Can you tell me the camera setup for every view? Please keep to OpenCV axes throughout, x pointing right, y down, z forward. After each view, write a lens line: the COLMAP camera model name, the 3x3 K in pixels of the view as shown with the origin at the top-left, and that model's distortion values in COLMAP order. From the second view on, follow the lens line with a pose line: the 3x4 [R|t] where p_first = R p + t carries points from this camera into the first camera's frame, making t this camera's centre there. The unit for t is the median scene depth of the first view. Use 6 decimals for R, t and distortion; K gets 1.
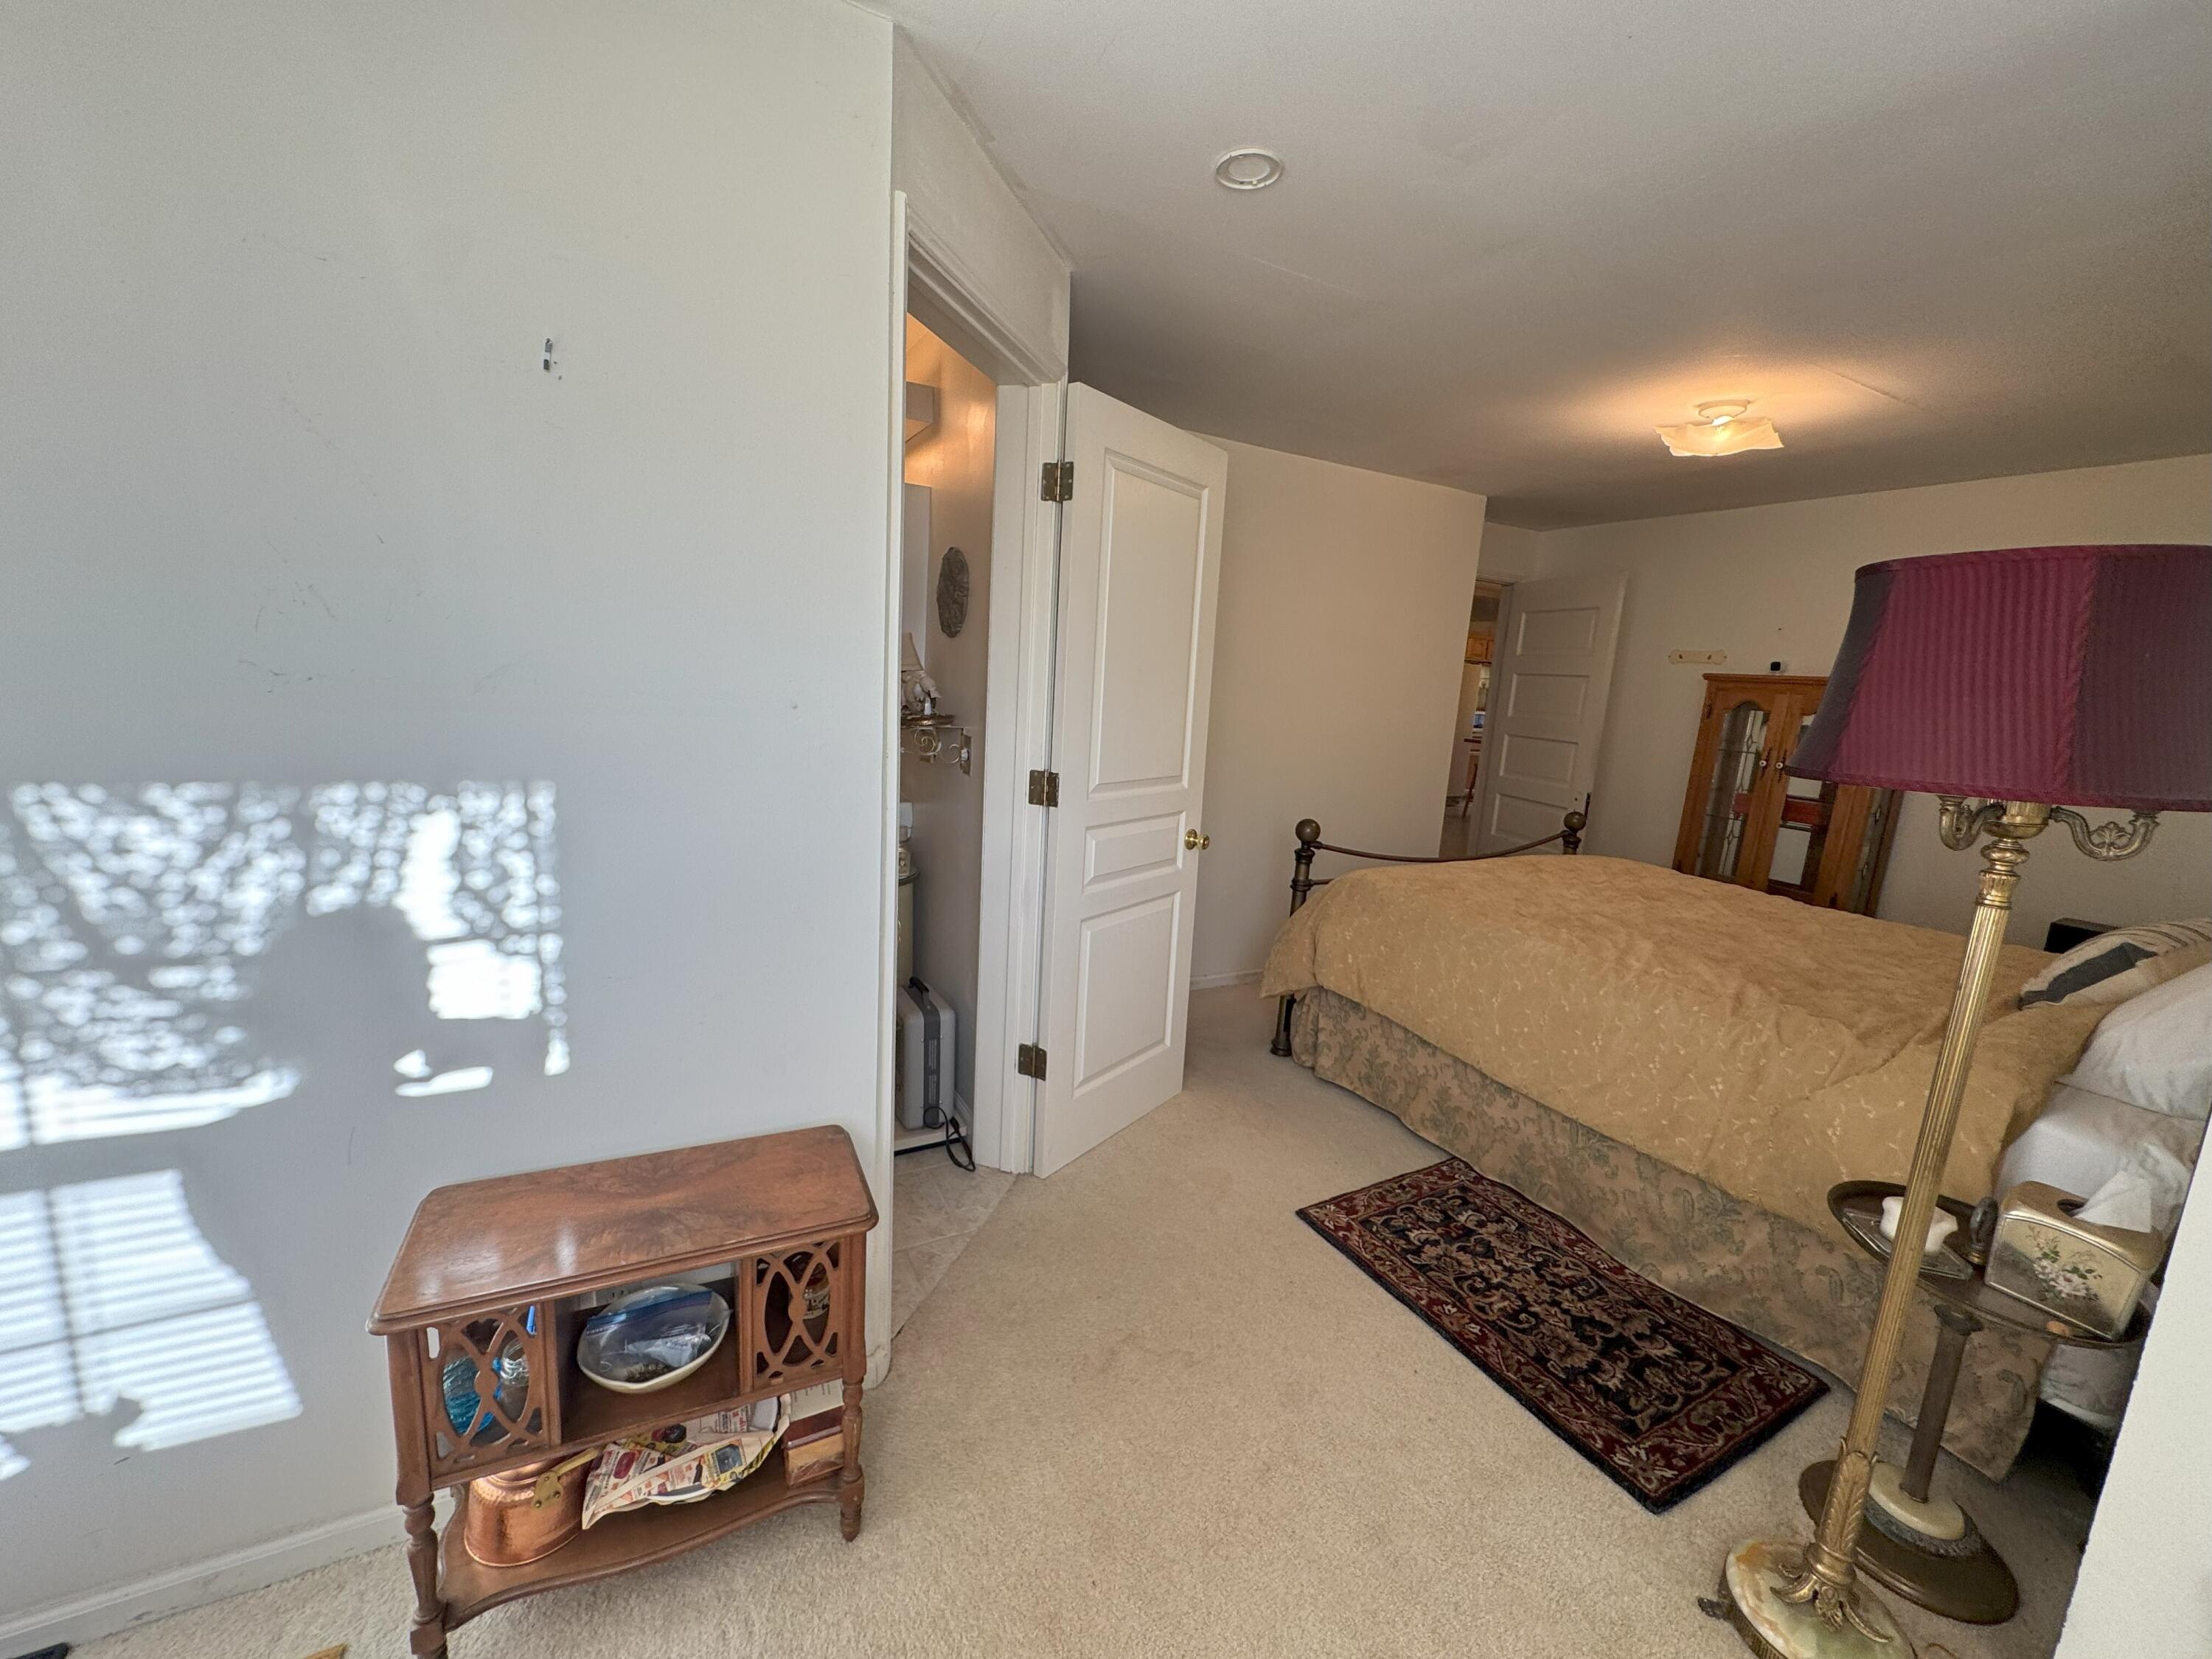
lens RADIAL K [[891.7, 0, 1101.4], [0, 891.7, 833.3], [0, 0, 1]] dist [-0.000660, 0.000147]
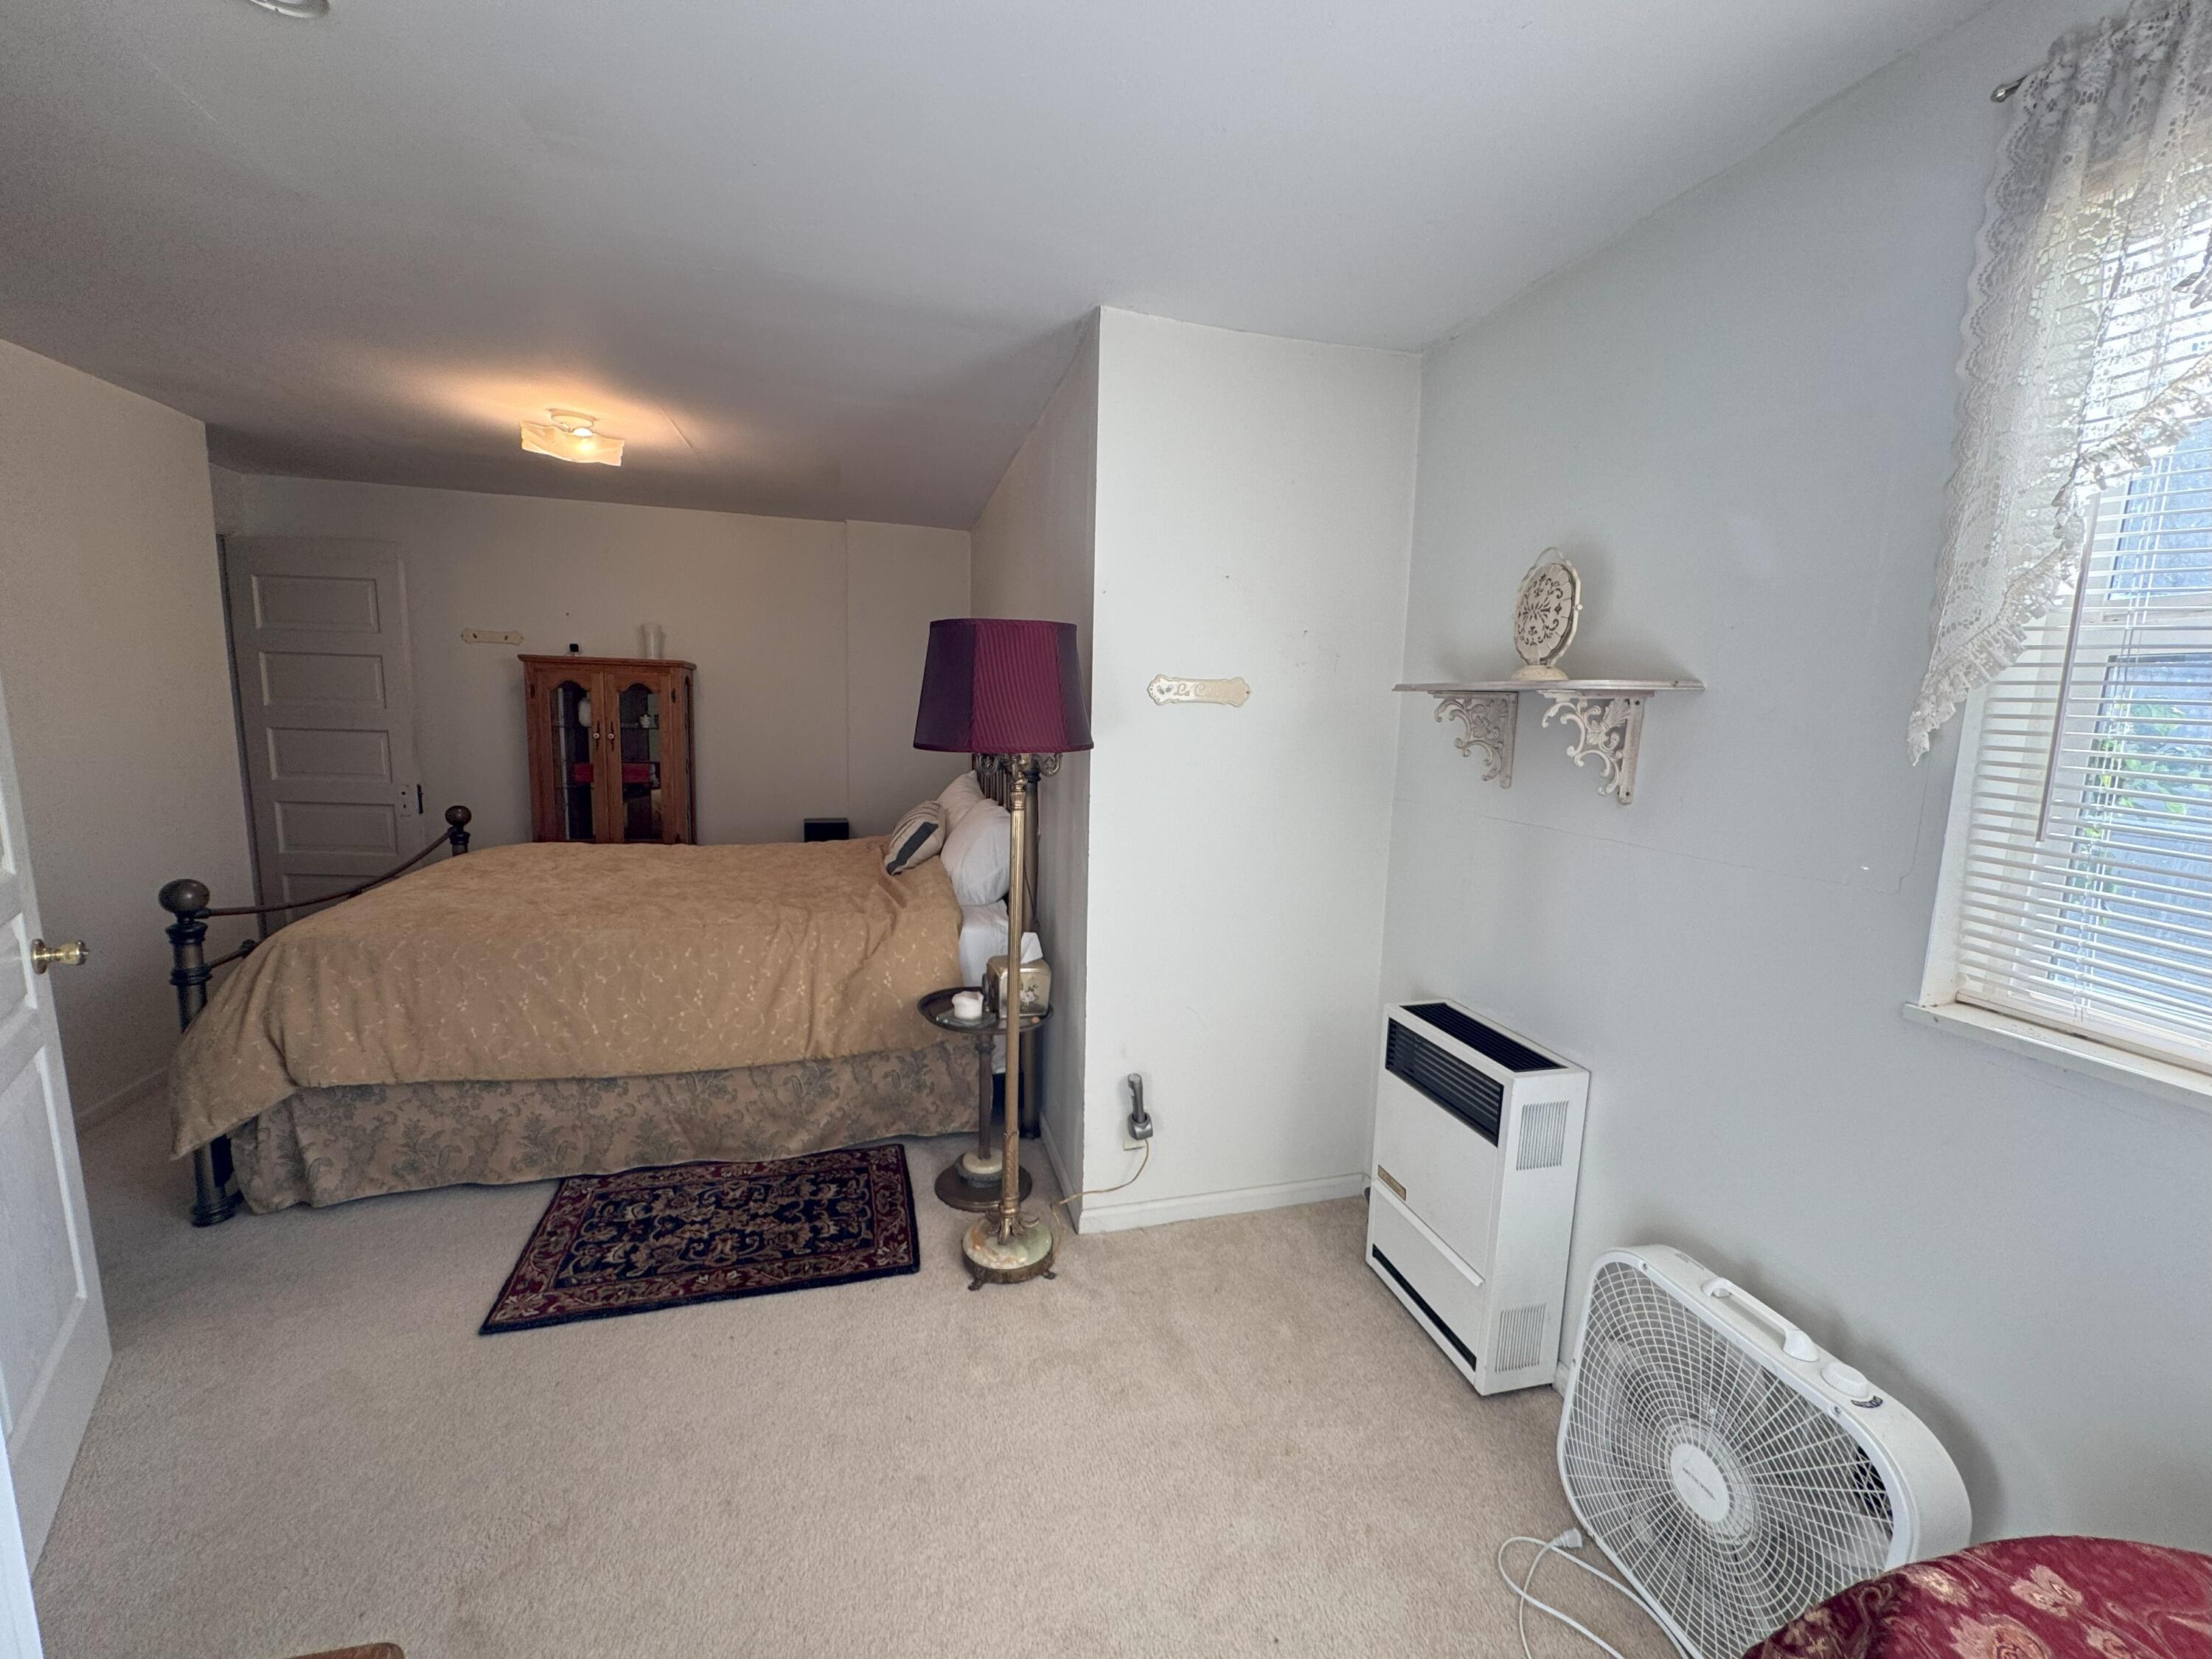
lens RADIAL K [[903.8, 0, 1106.0], [0, 903.8, 829.5], [0, 0, 1]] dist [-0.002140, -0.000273]
pose [[0.205449, -0.193934, 0.959260, -0.404656], [0.155866, 0.974143, 0.163561, -0.081274], [-0.966176, 0.115912, 0.230364, 0.212290]]
